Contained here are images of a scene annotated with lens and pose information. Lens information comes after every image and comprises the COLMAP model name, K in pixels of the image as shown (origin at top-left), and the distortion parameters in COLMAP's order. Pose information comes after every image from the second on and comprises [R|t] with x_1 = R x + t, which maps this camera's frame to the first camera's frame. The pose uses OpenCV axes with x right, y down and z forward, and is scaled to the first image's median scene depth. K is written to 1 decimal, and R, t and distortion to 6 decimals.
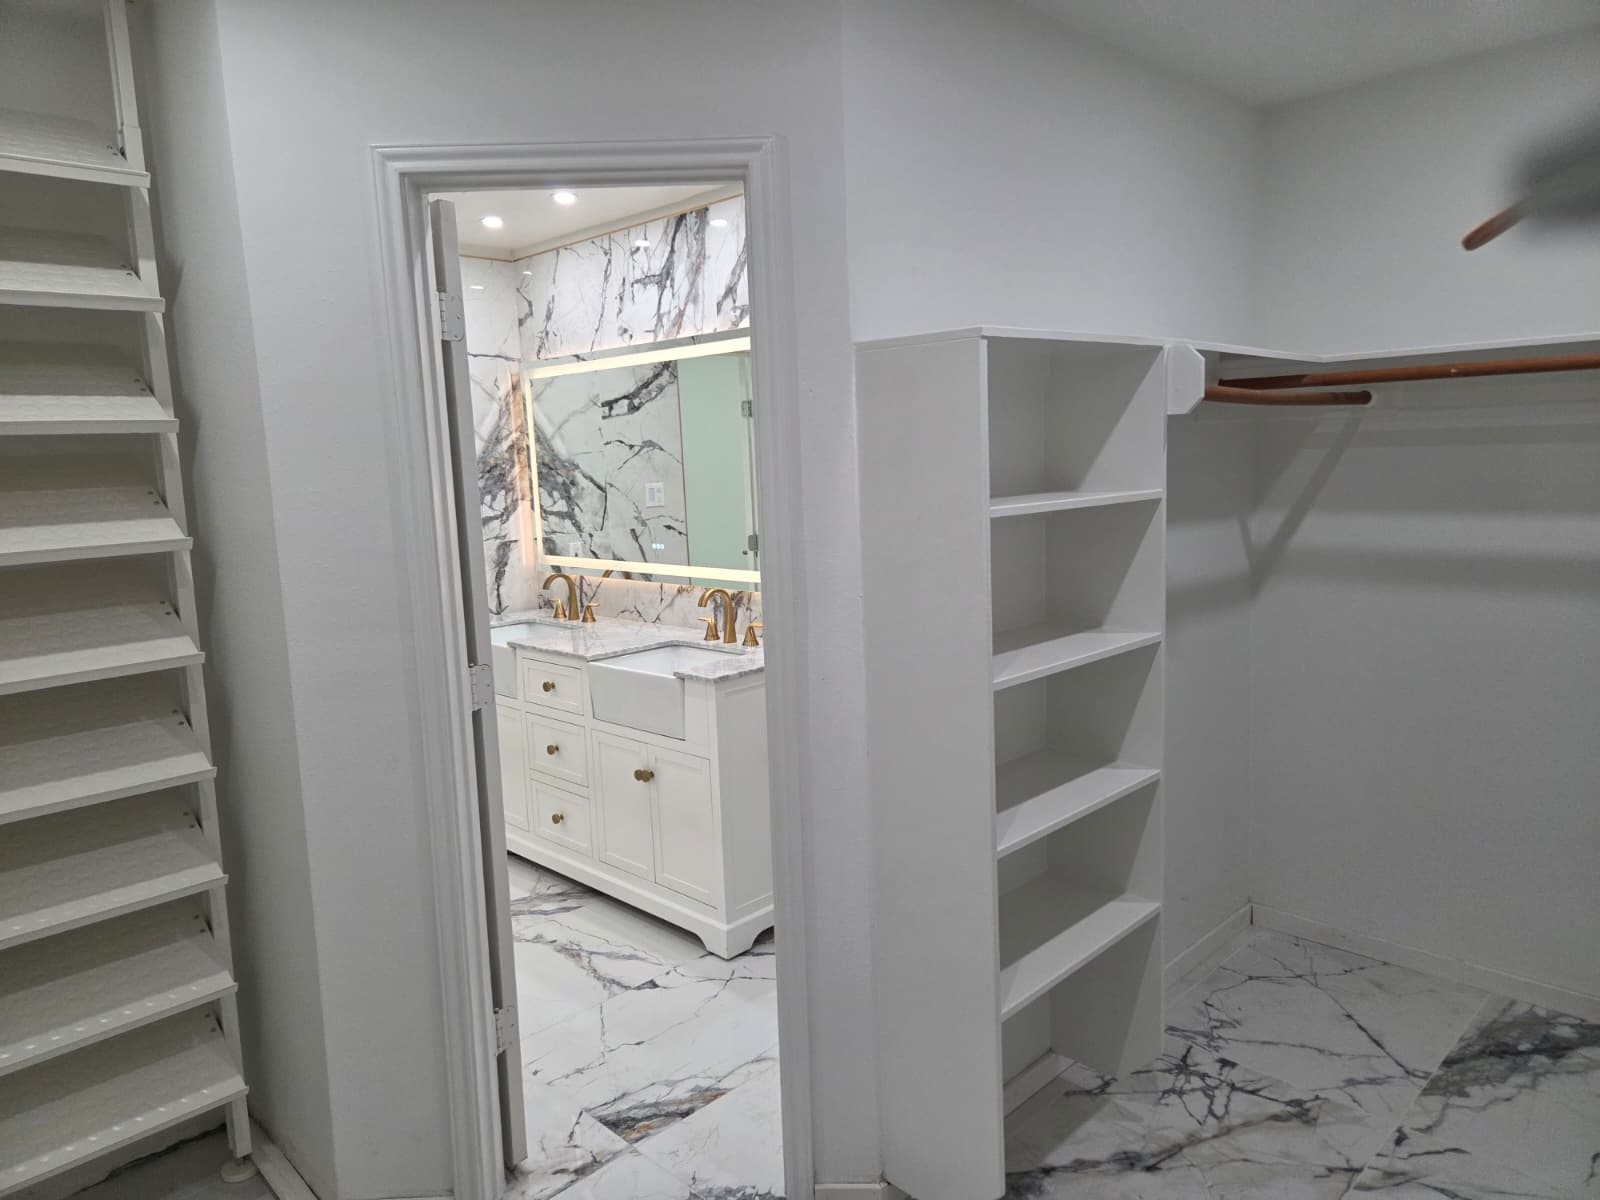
lens RADIAL K [[1088.4, 0, 800.9], [0, 1088.4, 593.0], [0, 0, 1]] dist [0.011491, -0.013228]
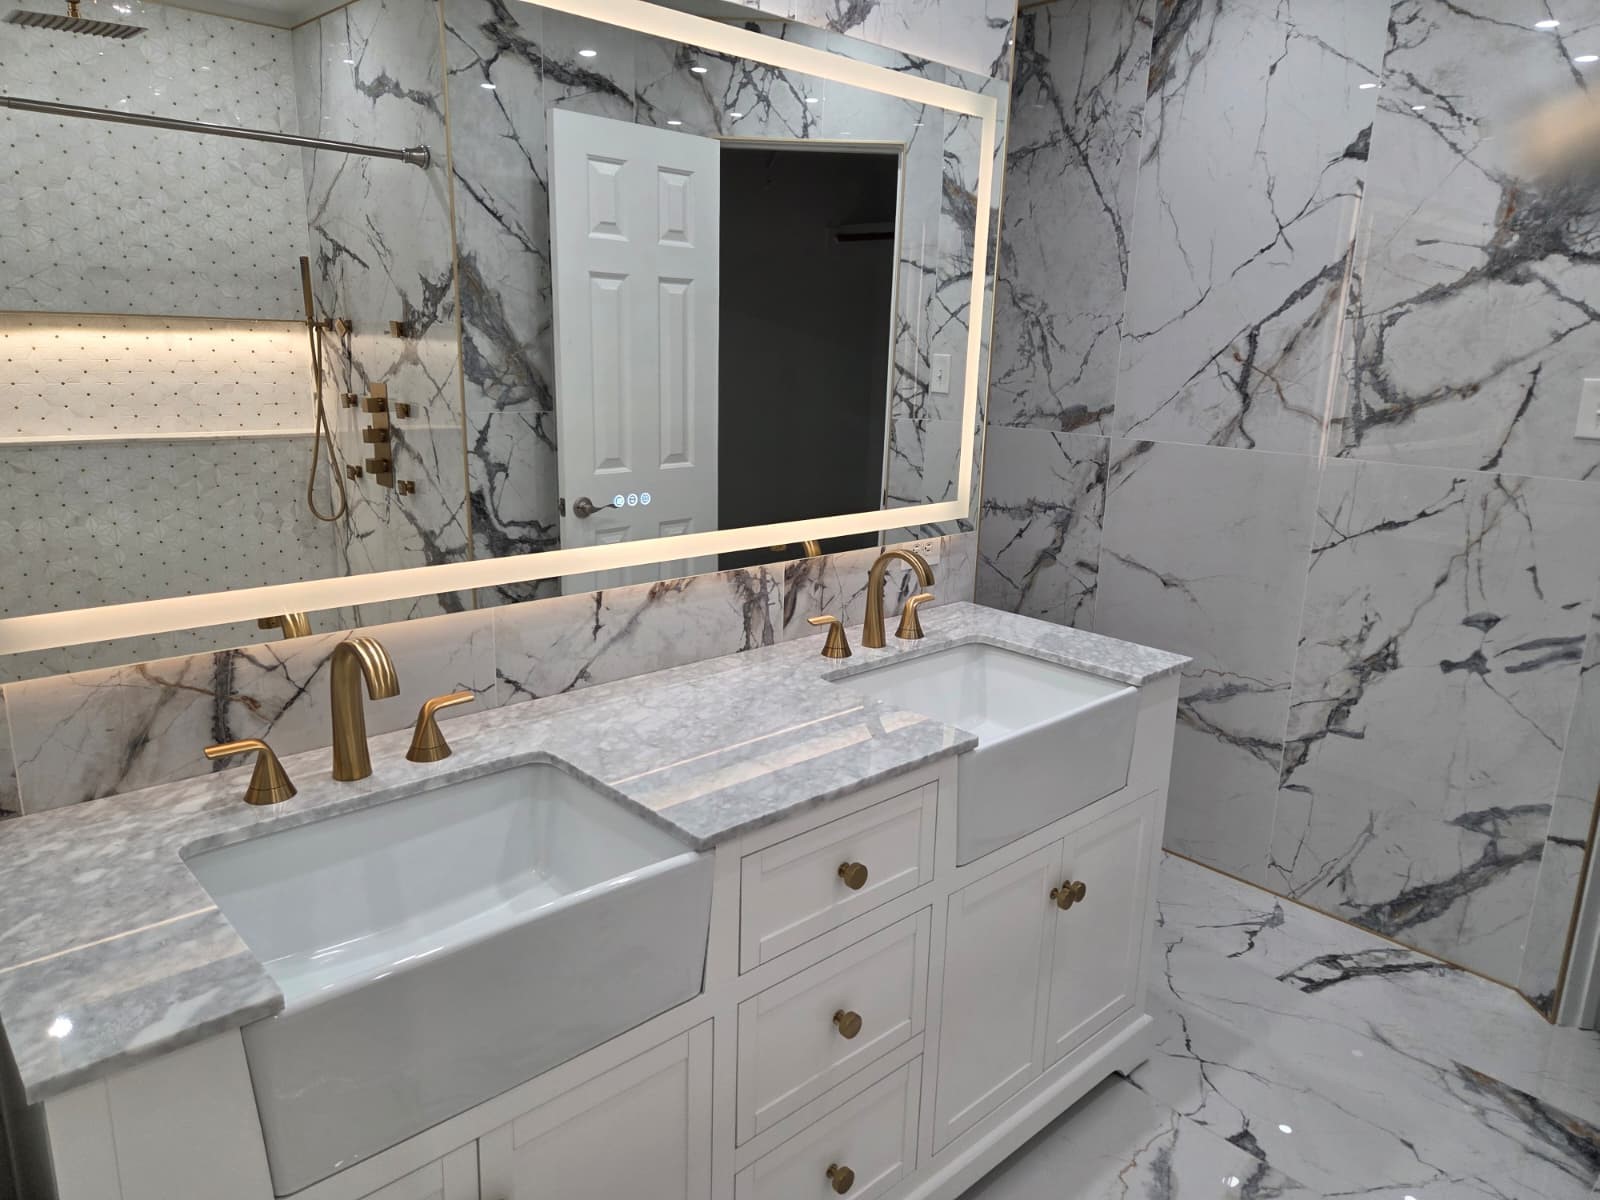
lens RADIAL K [[1088.4, 0, 799.8], [0, 1088.4, 591.2], [0, 0, 1]] dist [0.011491, -0.013228]
pose [[0.033450, -0.189143, 0.981380, -0.591623], [0.101827, 0.977464, 0.184918, -0.086155], [-0.994240, 0.093745, 0.051956, 0.985260]]
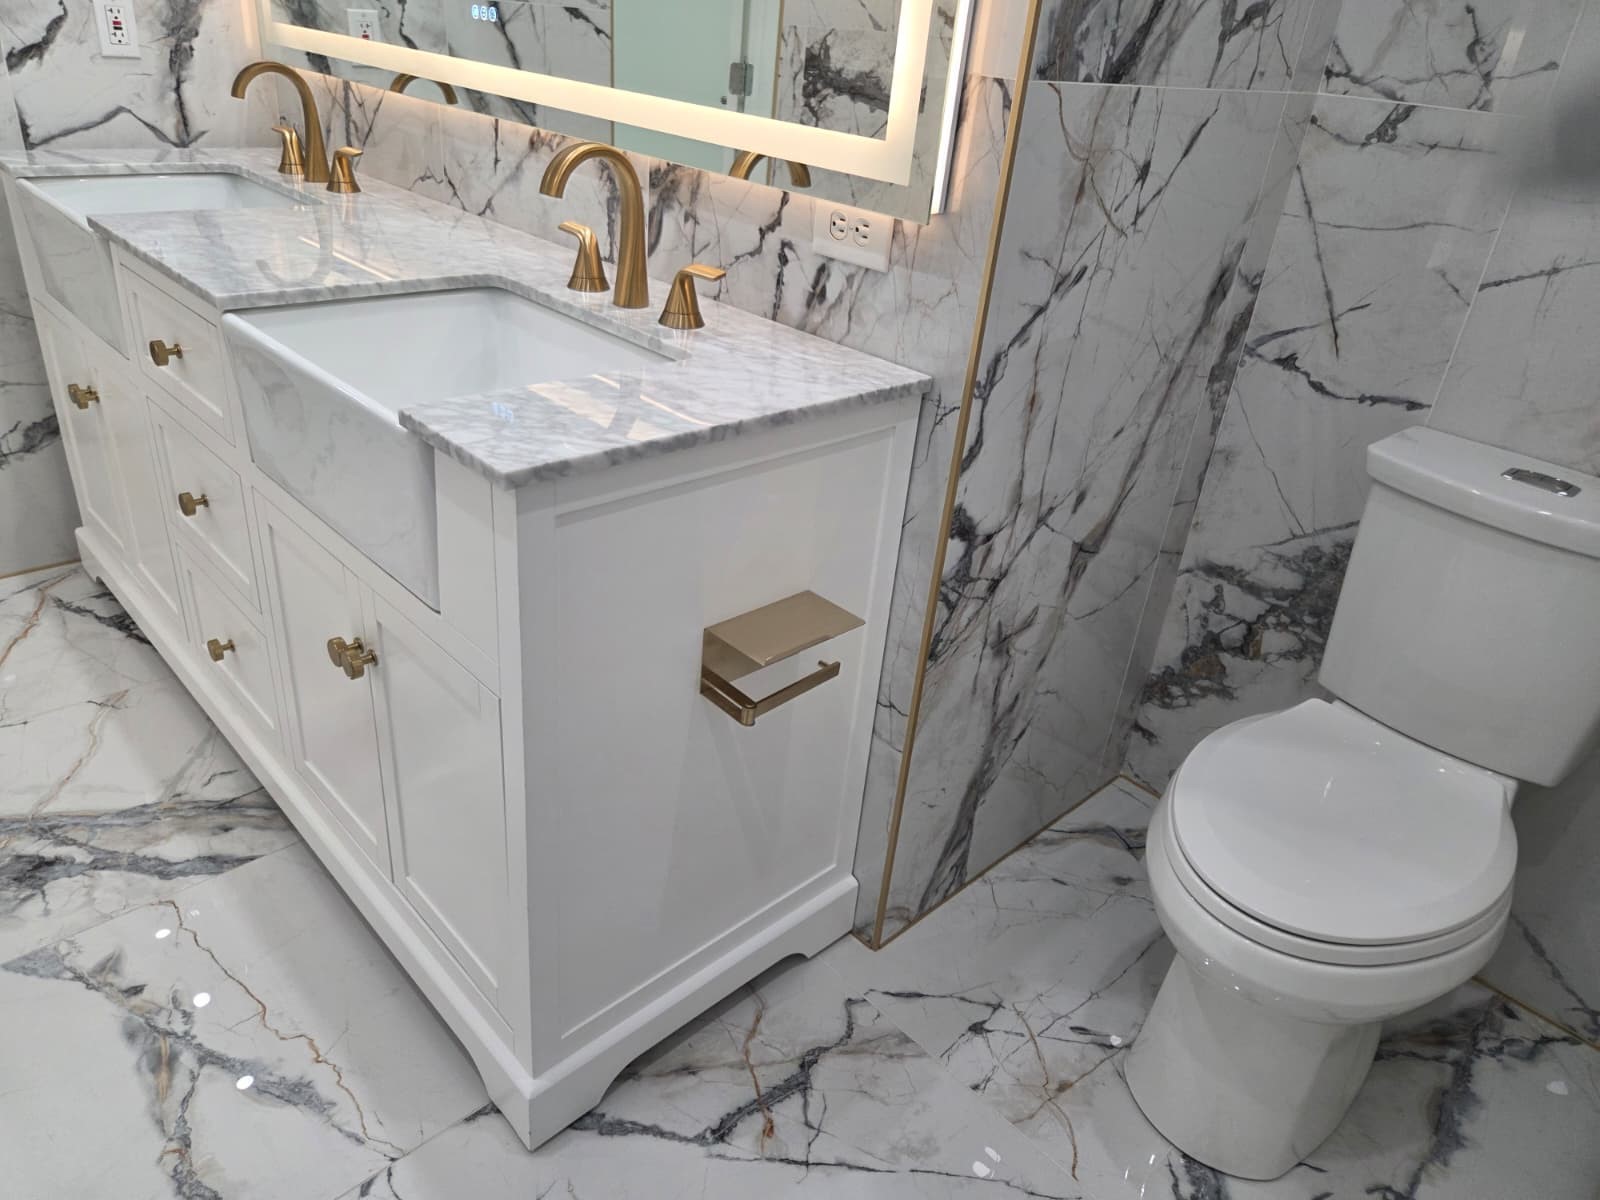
lens RADIAL K [[1088.4, 0, 802.5], [0, 1088.4, 604.6], [0, 0, 1]] dist [0.011491, -0.013228]
pose [[0.990848, 0.124599, 0.051923, -0.012256], [-0.134924, 0.925737, 0.353279, 0.000125], [-0.004049, -0.357051, 0.934076, 0.597573]]
